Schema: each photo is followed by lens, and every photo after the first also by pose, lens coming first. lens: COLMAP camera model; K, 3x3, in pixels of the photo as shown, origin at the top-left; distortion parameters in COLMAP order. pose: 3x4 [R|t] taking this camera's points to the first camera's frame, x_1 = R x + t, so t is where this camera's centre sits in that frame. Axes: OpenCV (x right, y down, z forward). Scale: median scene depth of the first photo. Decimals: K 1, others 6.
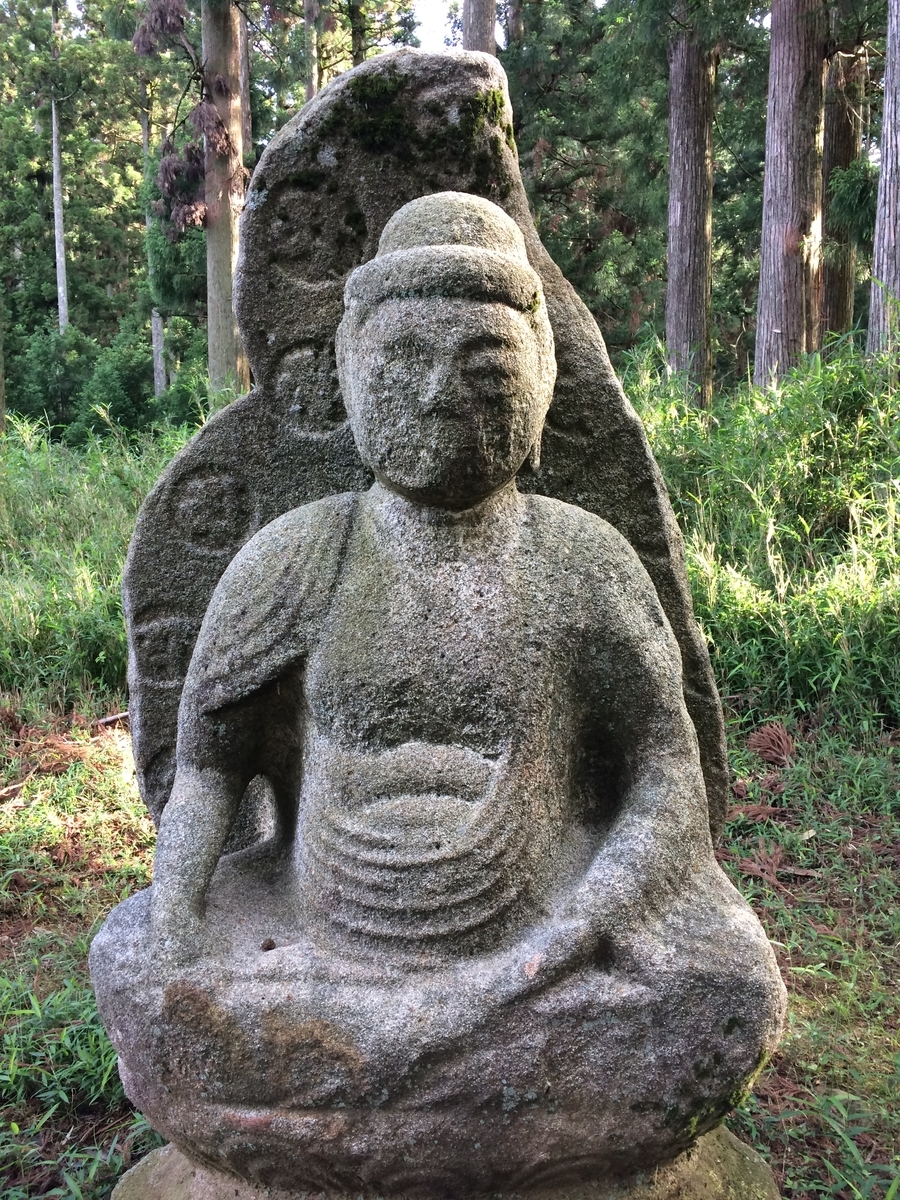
lens RADIAL K [[1035.5, 0, 449.3], [0, 1035.5, 605.6], [0, 0, 1]] dist [0.075993, -0.098144]
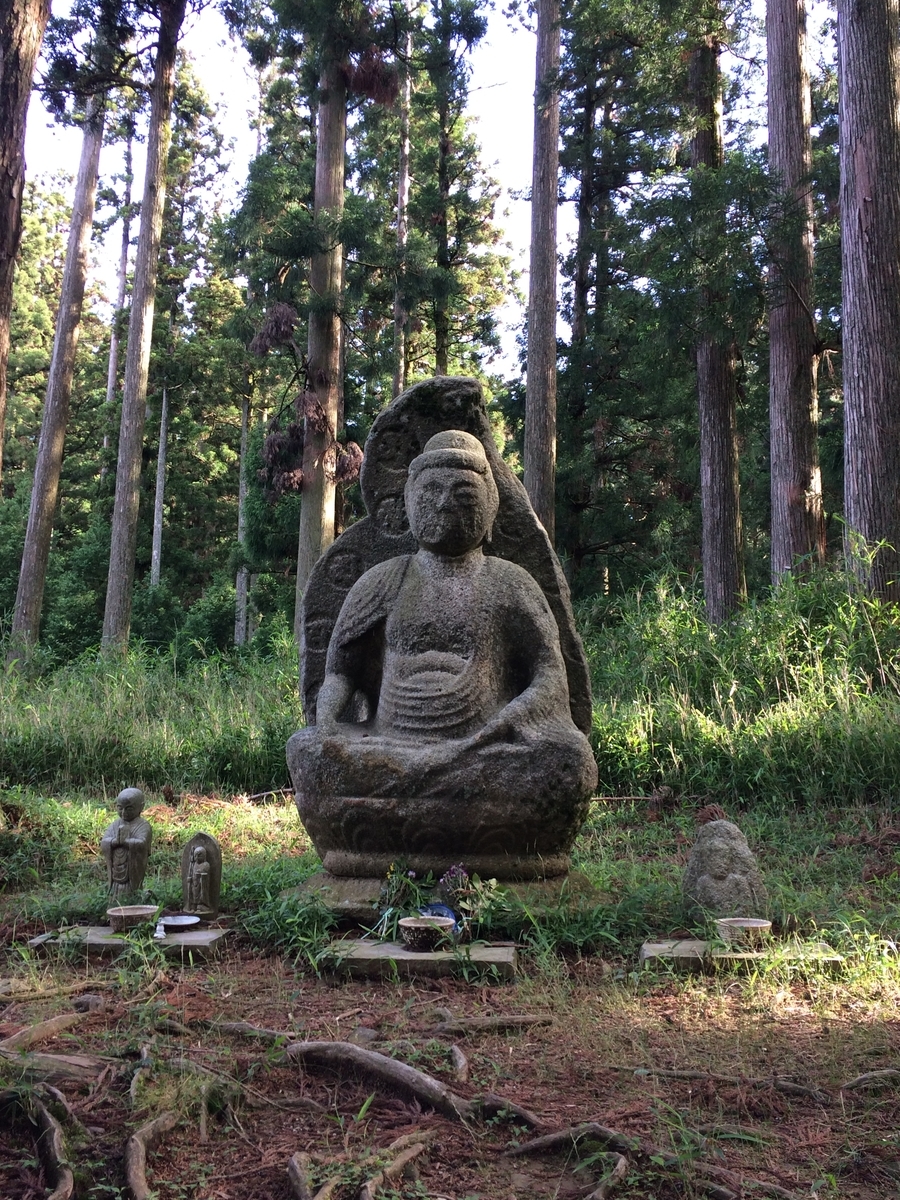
lens RADIAL K [[1119.6, 0, 450.8], [0, 1119.6, 601.7], [0, 0, 1]] dist [0.070995, 0.000000]
pose [[0.997433, 0.007483, -0.071207, 0.164972], [-0.025475, 0.966531, -0.255280, 0.590235], [0.066914, 0.256439, 0.964241, -1.273246]]
